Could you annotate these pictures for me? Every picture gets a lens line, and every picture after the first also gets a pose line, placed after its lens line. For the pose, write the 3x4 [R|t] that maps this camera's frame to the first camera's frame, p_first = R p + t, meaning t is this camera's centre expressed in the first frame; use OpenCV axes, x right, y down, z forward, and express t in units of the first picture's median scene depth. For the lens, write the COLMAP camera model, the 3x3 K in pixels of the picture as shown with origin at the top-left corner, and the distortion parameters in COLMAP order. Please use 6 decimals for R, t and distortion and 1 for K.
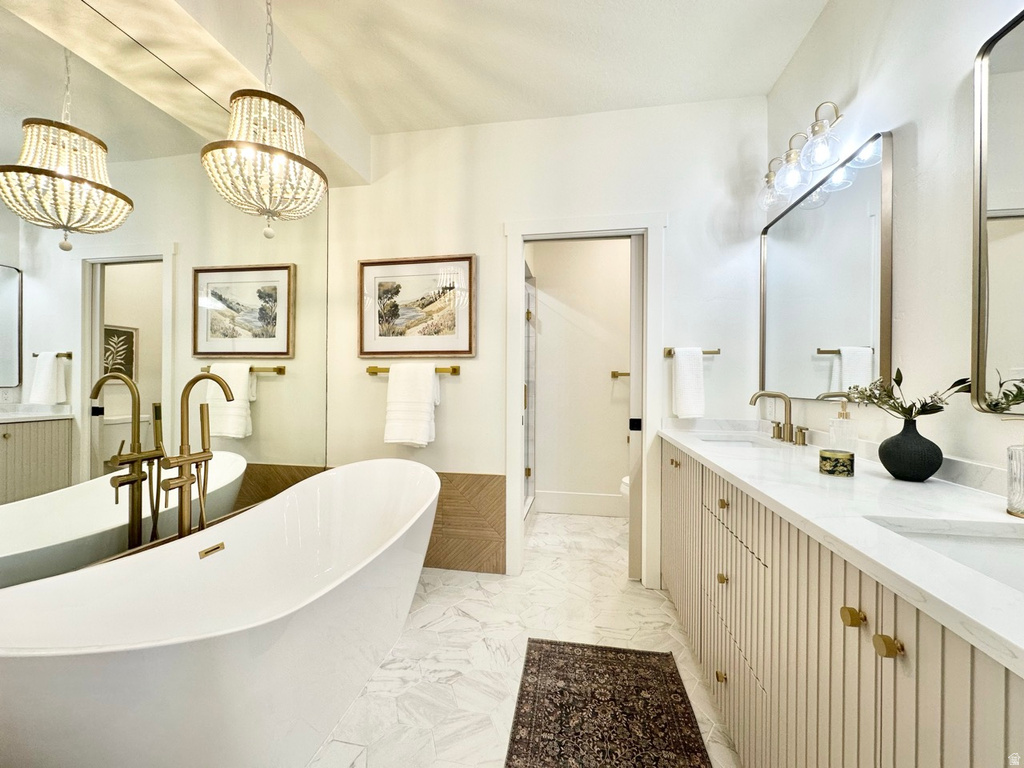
lens RADIAL K [[407.9, 0, 511.1], [0, 407.9, 383.8], [0, 0, 1]] dist [-0.003532, -0.000019]
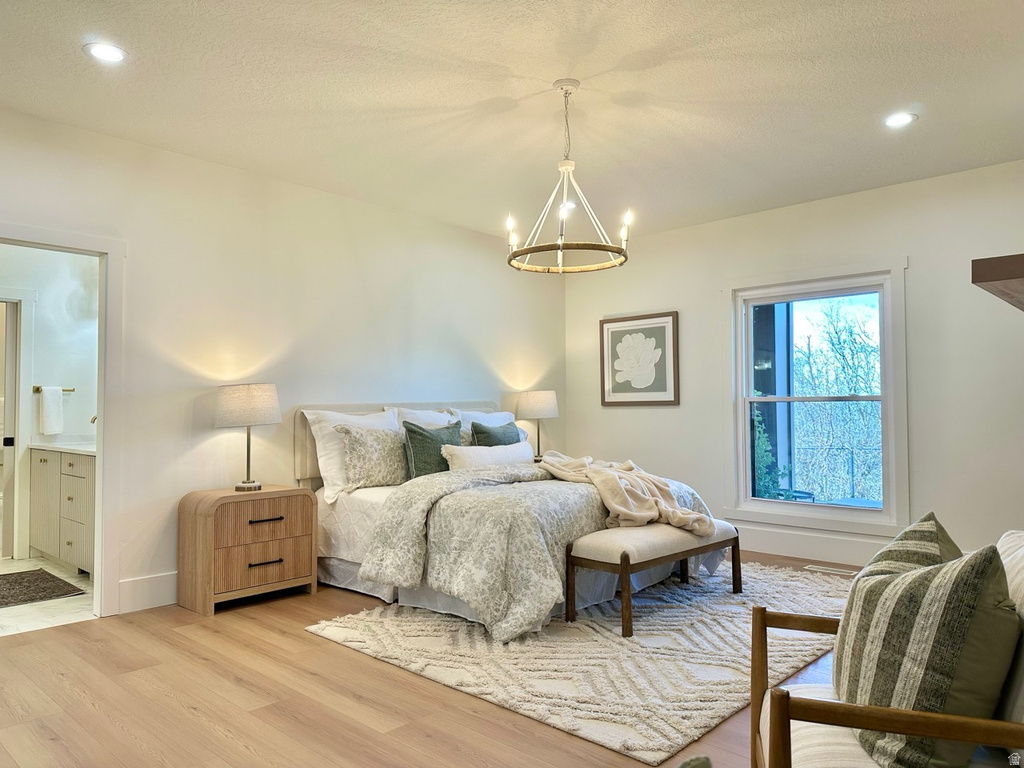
lens RADIAL K [[718.2, 0, 510.9], [0, 718.2, 383.2], [0, 0, 1]] dist [0.016600, -0.008948]
pose [[0.546587, 0.021558, 0.837125, -0.817627], [0.008296, 0.999480, -0.031156, -0.006419], [-0.837361, 0.023974, 0.546124, -1.757906]]
